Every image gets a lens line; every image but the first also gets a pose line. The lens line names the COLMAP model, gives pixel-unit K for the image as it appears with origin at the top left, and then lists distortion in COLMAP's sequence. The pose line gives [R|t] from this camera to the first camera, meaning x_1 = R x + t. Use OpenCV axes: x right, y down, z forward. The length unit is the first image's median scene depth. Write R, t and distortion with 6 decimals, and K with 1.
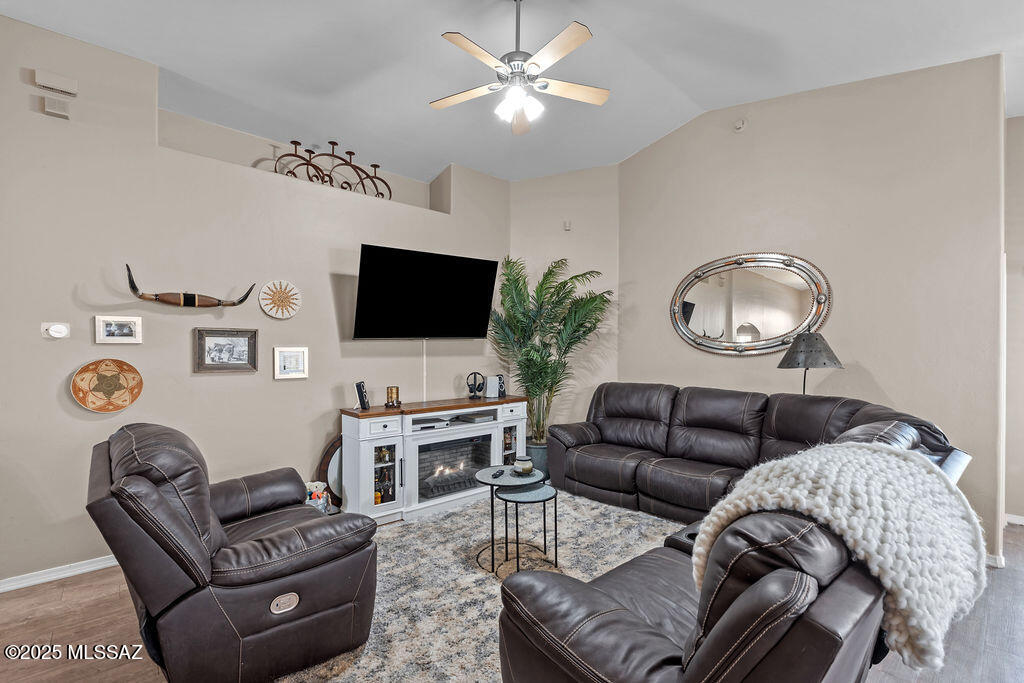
lens RADIAL K [[455.9, 0, 510.6], [0, 455.9, 347.9], [0, 0, 1]] dist [-0.000703, -0.000043]
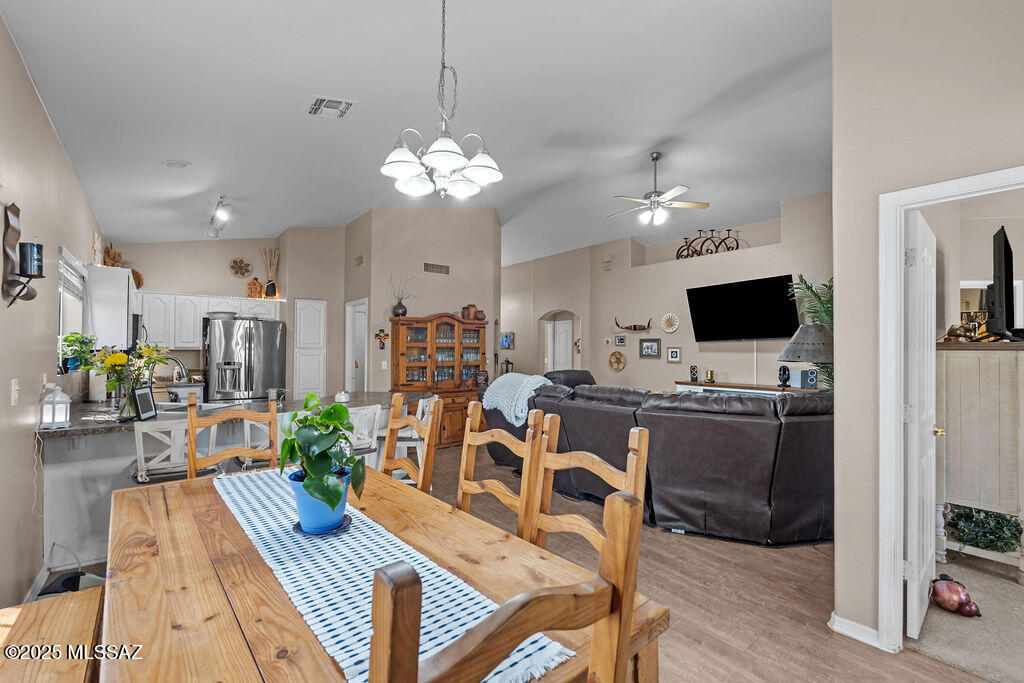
lens RADIAL K [[442.3, 0, 514.0], [0, 442.3, 345.1], [0, 0, 1]] dist [-0.004043, -0.000694]
pose [[-0.057290, -0.014887, -0.998247, 1.311769], [-0.003912, 0.999884, -0.014687, 0.020155], [0.998350, 0.003064, -0.057341, 0.377333]]
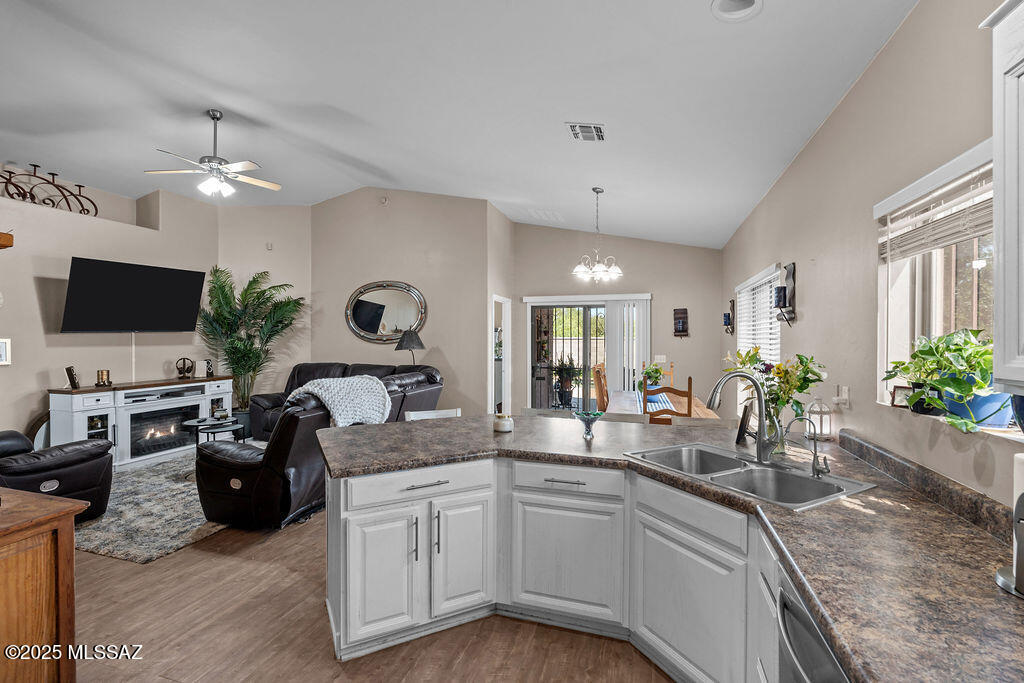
lens RADIAL K [[448.8, 0, 511.4], [0, 448.8, 340.6], [0, 0, 1]] dist [-0.002657, -0.000390]
pose [[0.853420, -0.003905, 0.521208, 0.056723], [-0.001097, 0.999956, 0.009287, -0.008516], [-0.521222, -0.008497, 0.853379, -0.614701]]
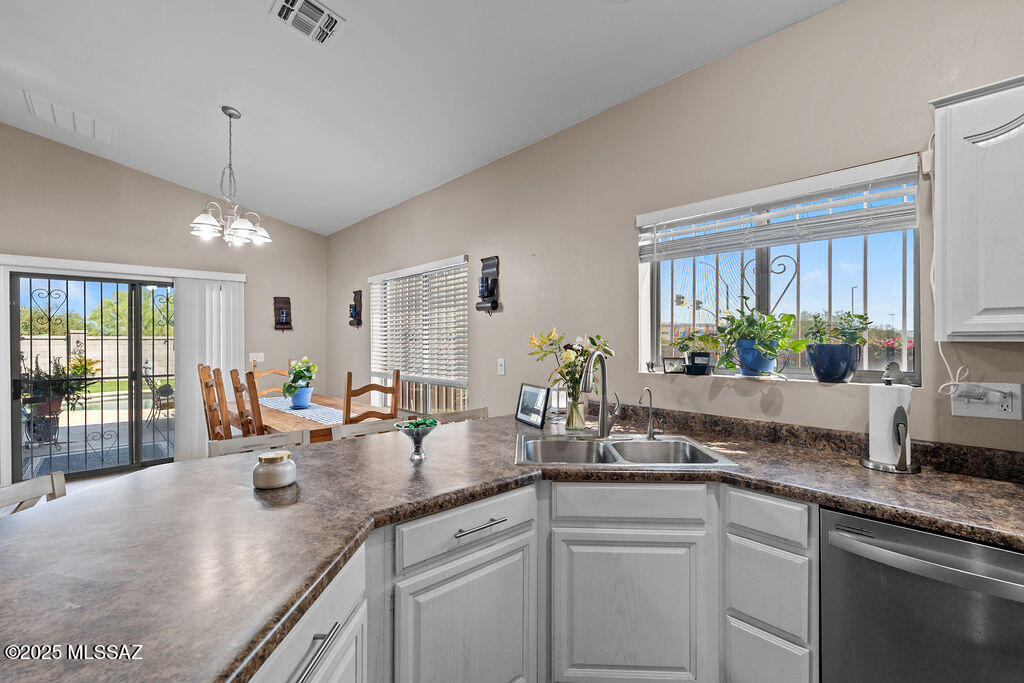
lens RADIAL K [[448.8, 0, 511.4], [0, 448.8, 340.6], [0, 0, 1]] dist [-0.002657, -0.000390]
pose [[-0.019897, -0.003611, 0.999796, 0.041062], [-0.001420, 0.999993, 0.003584, 0.017347], [-0.999801, -0.001348, -0.019902, -0.223206]]
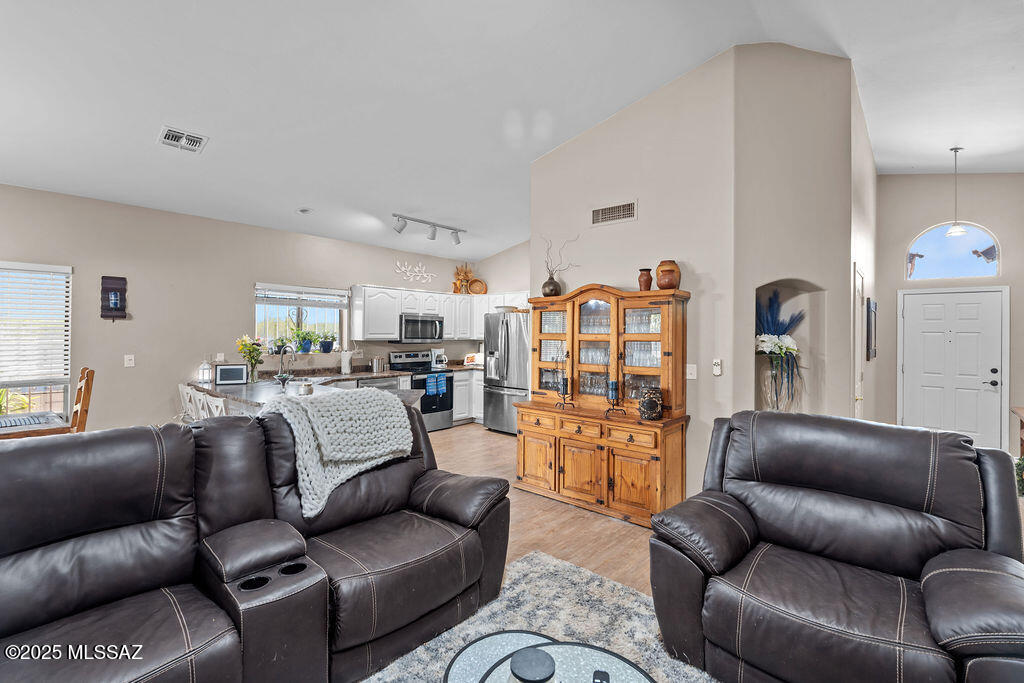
lens RADIAL K [[454.7, 0, 512.9], [0, 454.7, 329.7], [0, 0, 1]] dist [0.000393, 0.000100]
pose [[-0.993713, -0.009397, -0.111565, 0.047056], [-0.008382, 0.999919, -0.009560, -0.006713], [0.111646, -0.008565, -0.993711, 0.995996]]
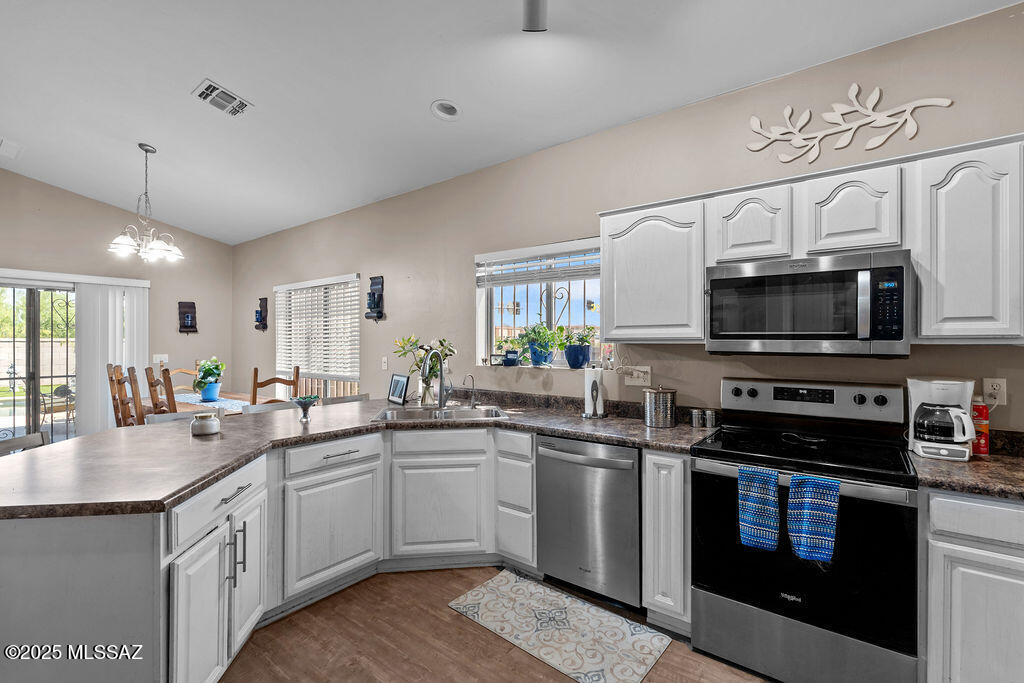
lens RADIAL K [[452.2, 0, 512.4], [0, 452.2, 340.1], [0, 0, 1]] dist [-0.001408, 0.000126]
pose [[-0.191228, 0.002308, 0.981543, -0.222682], [-0.002331, 0.999993, -0.002806, 0.016190], [-0.981543, -0.002825, -0.191221, -0.309477]]
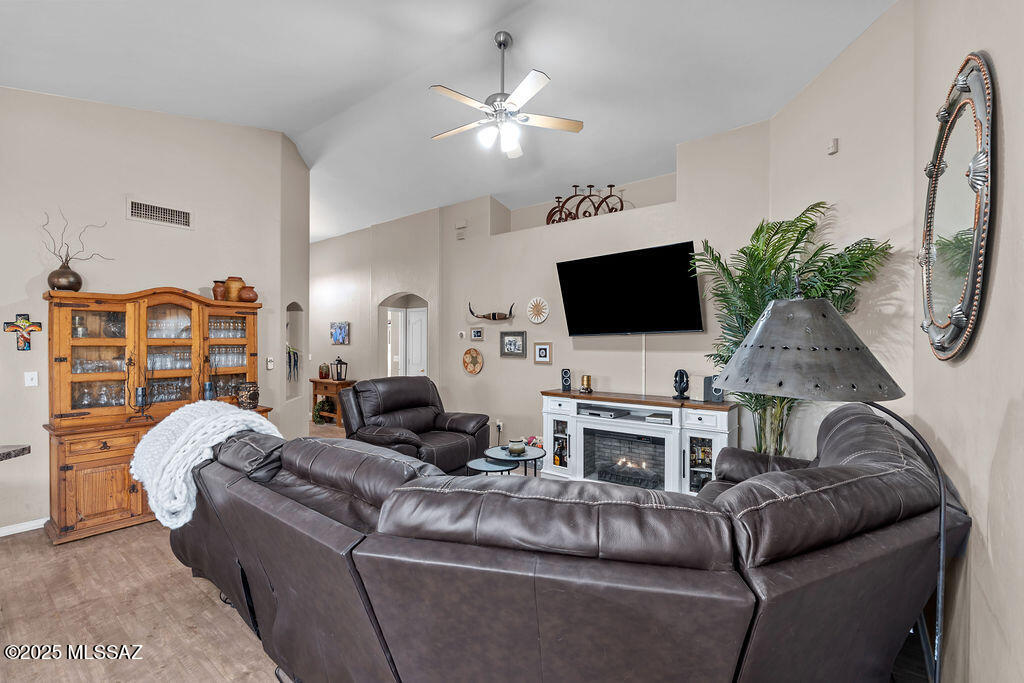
lens RADIAL K [[442.3, 0, 514.0], [0, 442.3, 345.1], [0, 0, 1]] dist [-0.004043, -0.000694]
pose [[0.177222, 0.003536, -0.984164, 0.803405], [0.000945, 0.999992, 0.003763, 0.002130], [0.984170, -0.001597, 0.177218, 0.591787]]
